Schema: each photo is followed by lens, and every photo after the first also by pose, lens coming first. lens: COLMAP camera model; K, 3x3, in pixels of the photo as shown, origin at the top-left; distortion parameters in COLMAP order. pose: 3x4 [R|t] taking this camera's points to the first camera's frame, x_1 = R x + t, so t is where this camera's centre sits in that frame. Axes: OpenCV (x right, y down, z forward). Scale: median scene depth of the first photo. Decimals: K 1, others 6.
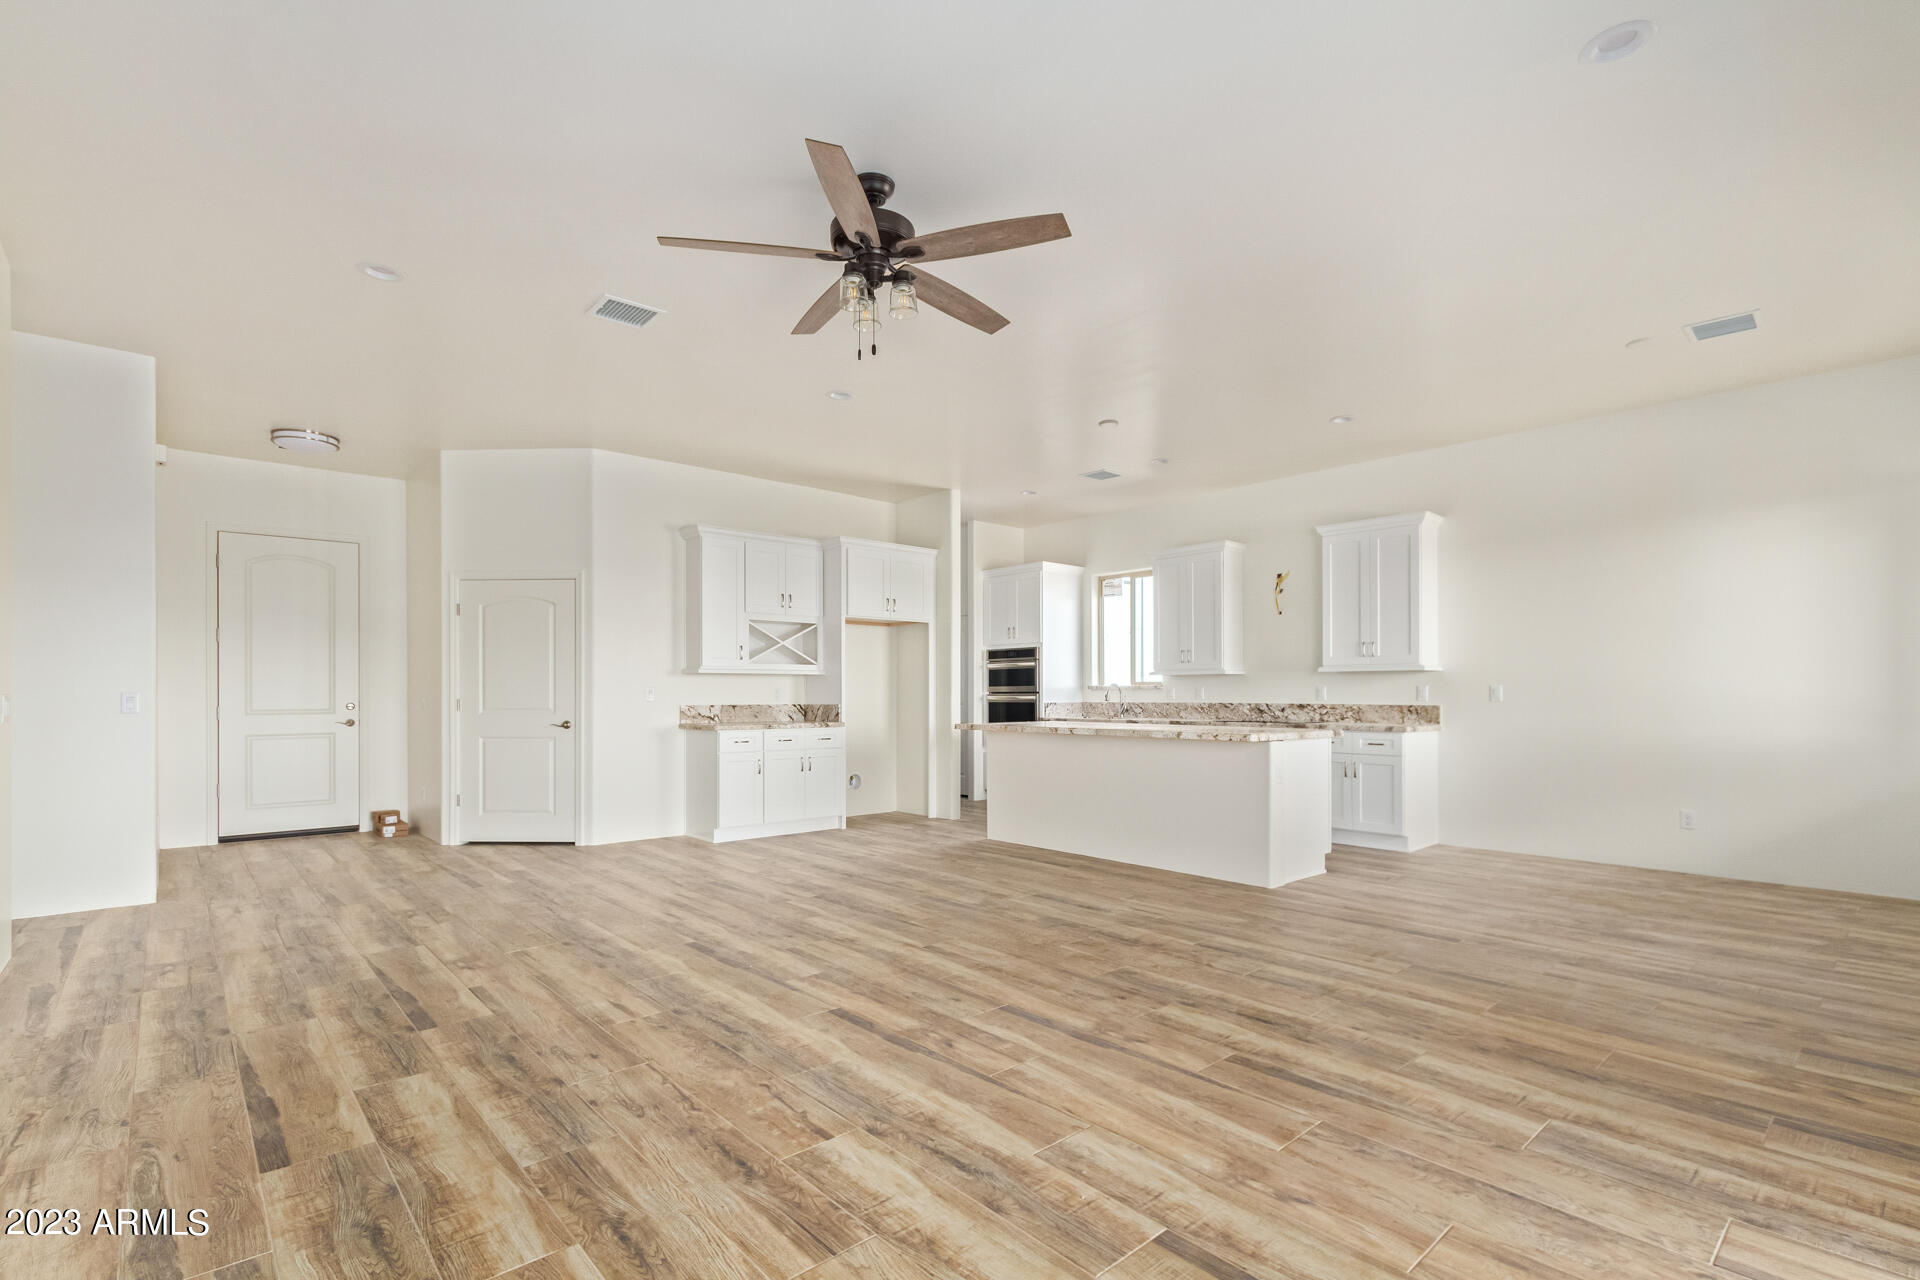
lens RADIAL K [[890.0, 0, 968.5], [0, 890.0, 689.0], [0, 0, 1]] dist [0.012136, -0.006123]
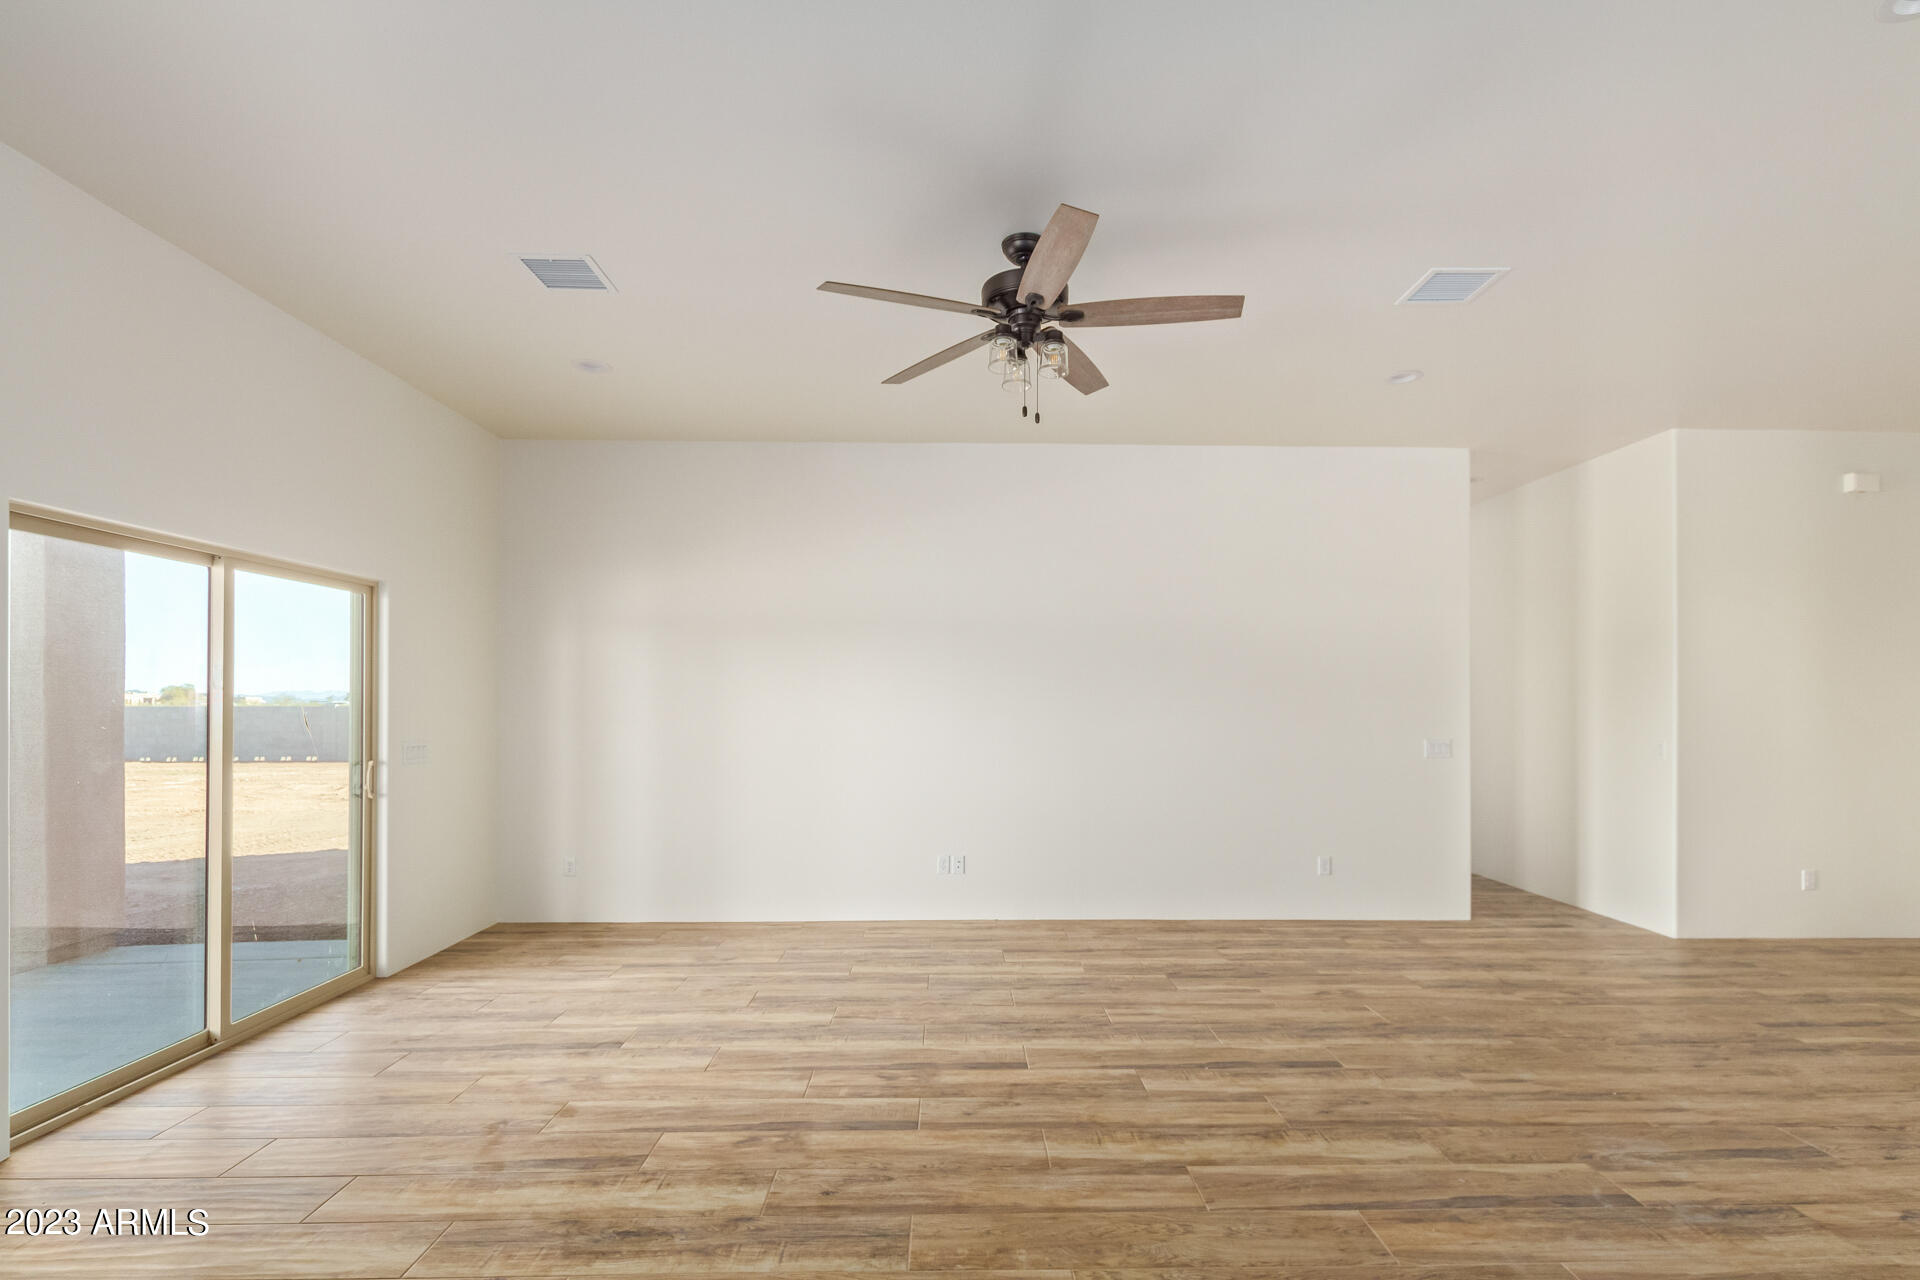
lens RADIAL K [[890.0, 0, 982.1], [0, 890.0, 697.0], [0, 0, 1]] dist [0.012136, -0.006123]
pose [[-0.643519, -0.007614, -0.765393, 0.383438], [0.001847, 0.999932, -0.011500, -0.033393], [0.765428, -0.008814, -0.643461, 0.916366]]
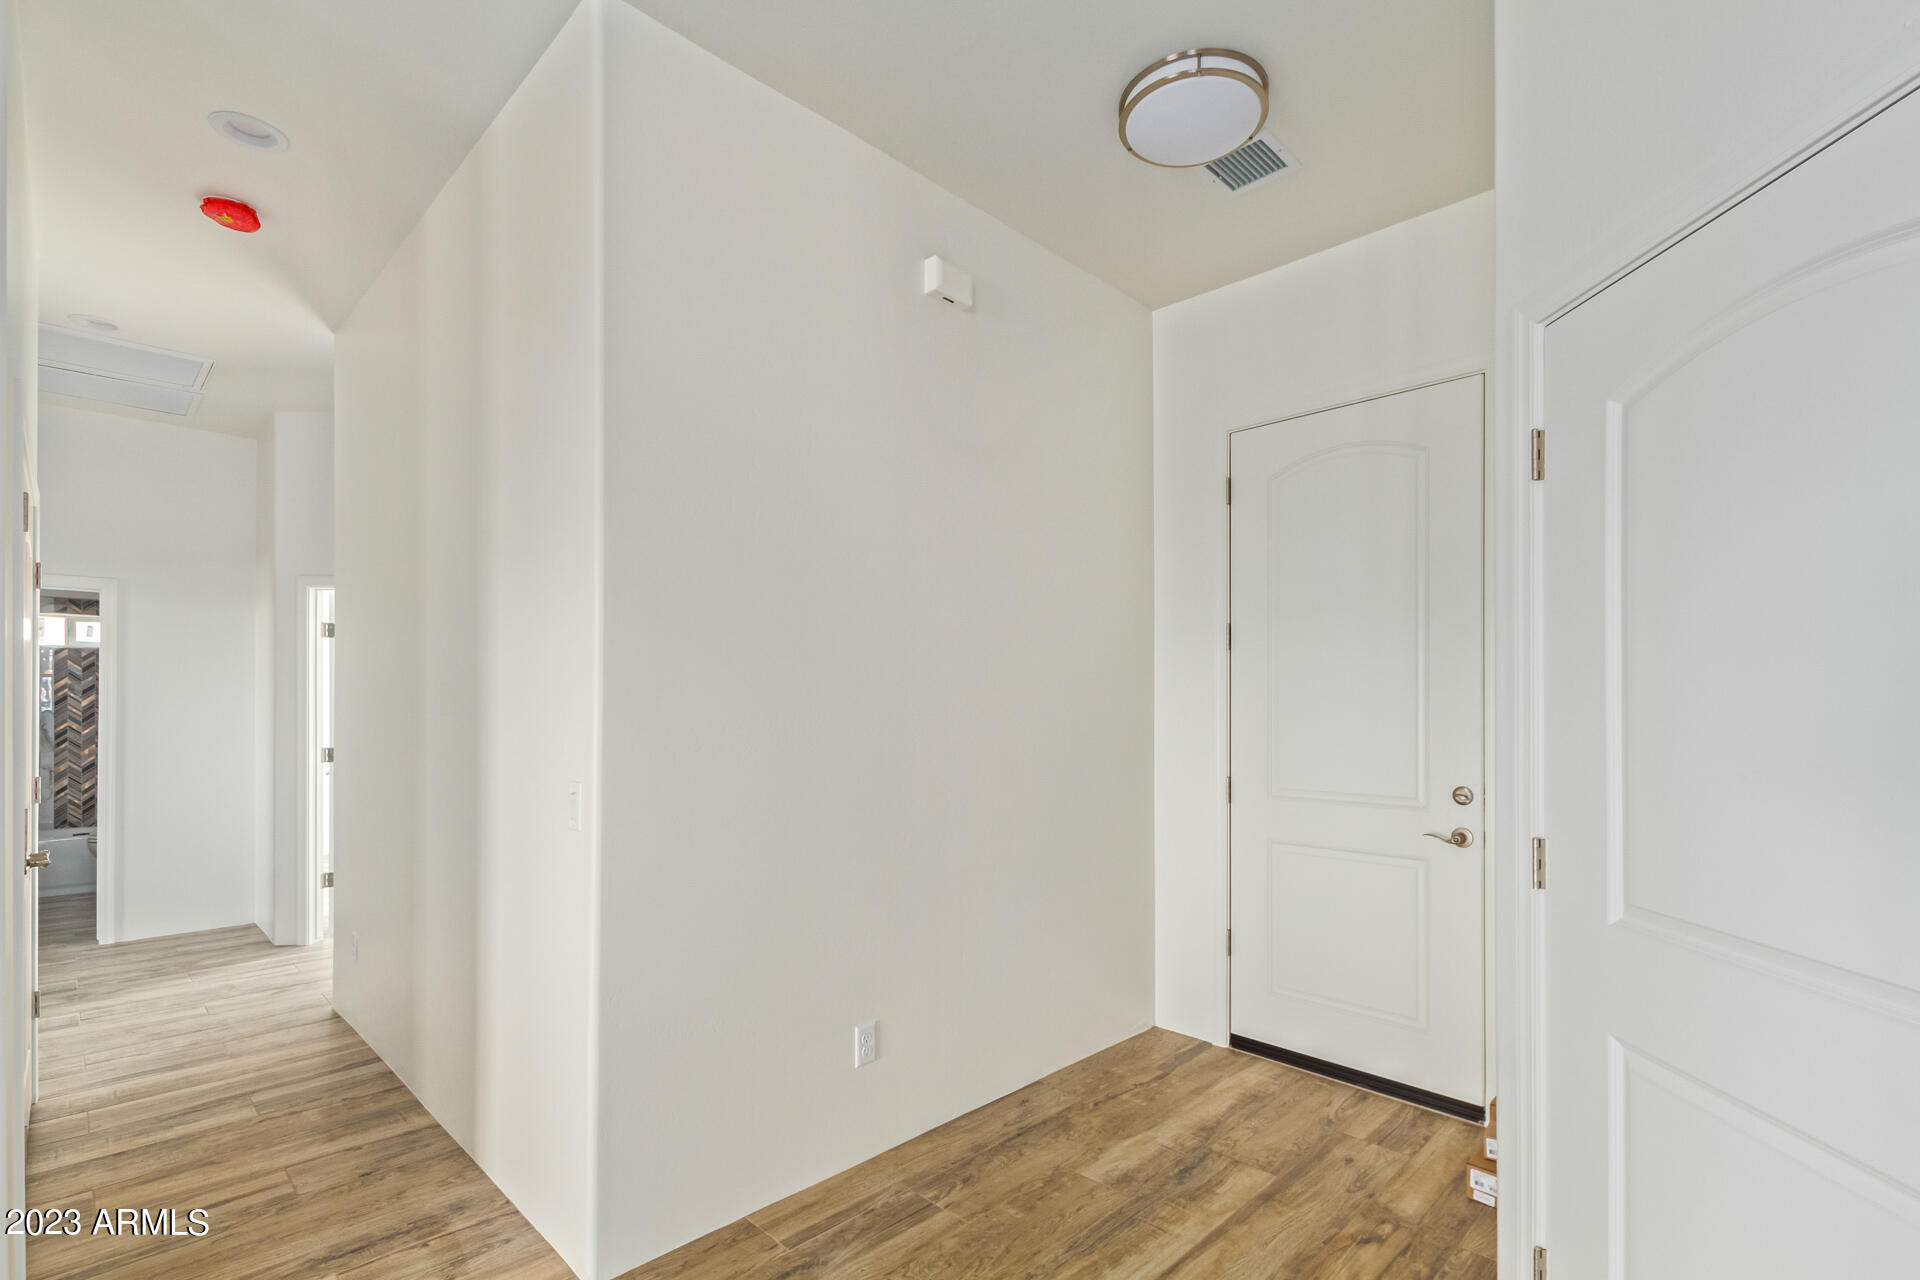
lens RADIAL K [[888.6, 0, 973.5], [0, 888.6, 708.5], [0, 0, 1]] dist [0.002296, 0.000204]
pose [[0.061155, 0.006751, -0.998105, -0.415172], [0.003772, 0.999968, 0.006994, -0.029602], [0.998121, -0.004193, 0.061128, 1.001948]]
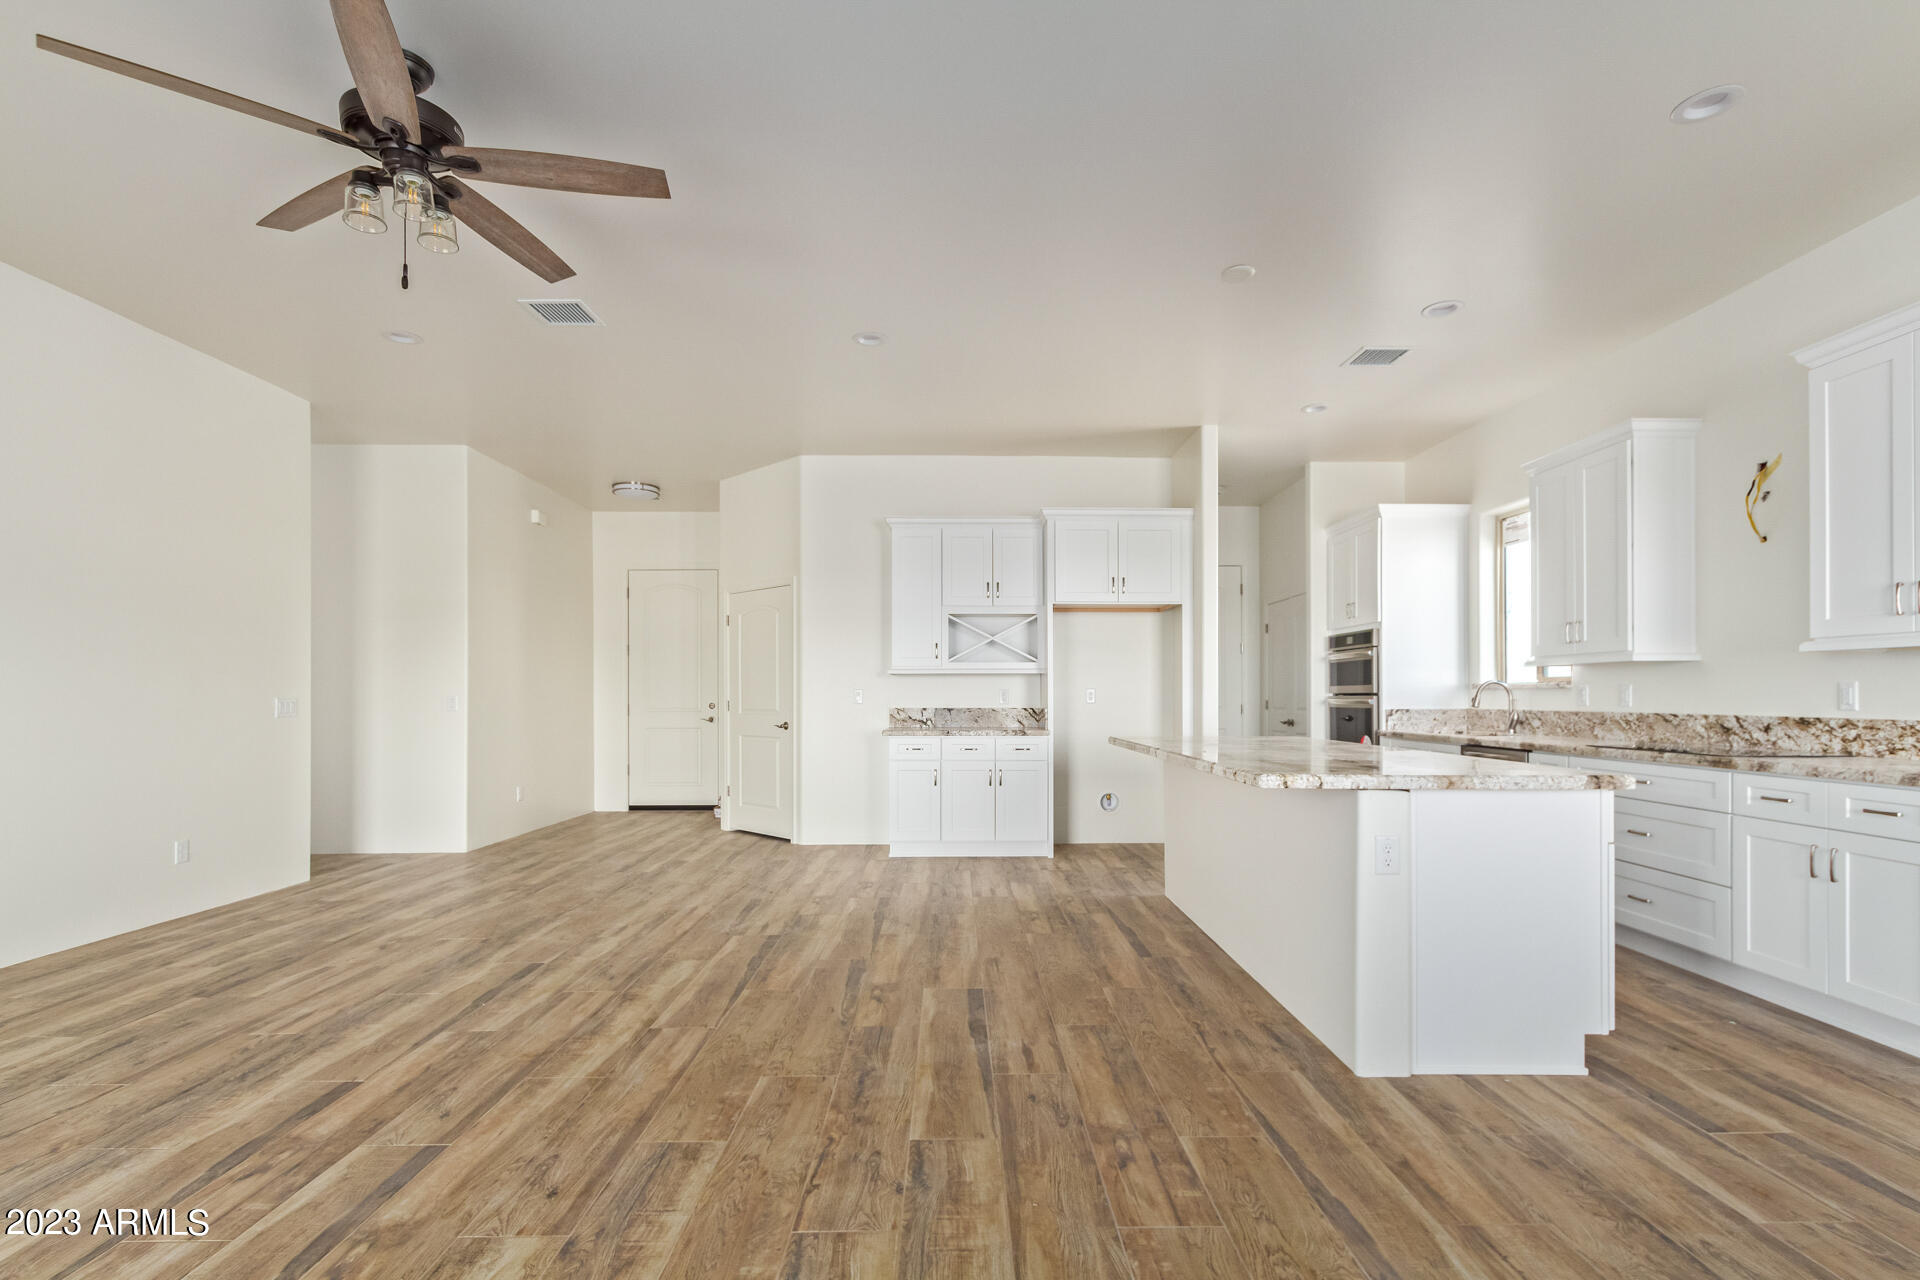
lens RADIAL K [[890.0, 0, 961.8], [0, 890.0, 693.9], [0, 0, 1]] dist [0.012136, -0.006123]
pose [[0.753164, -0.000762, -0.657833, 0.460180], [0.004675, 0.999980, 0.004193, -0.000927], [0.657816, -0.006233, 0.753153, 0.418921]]
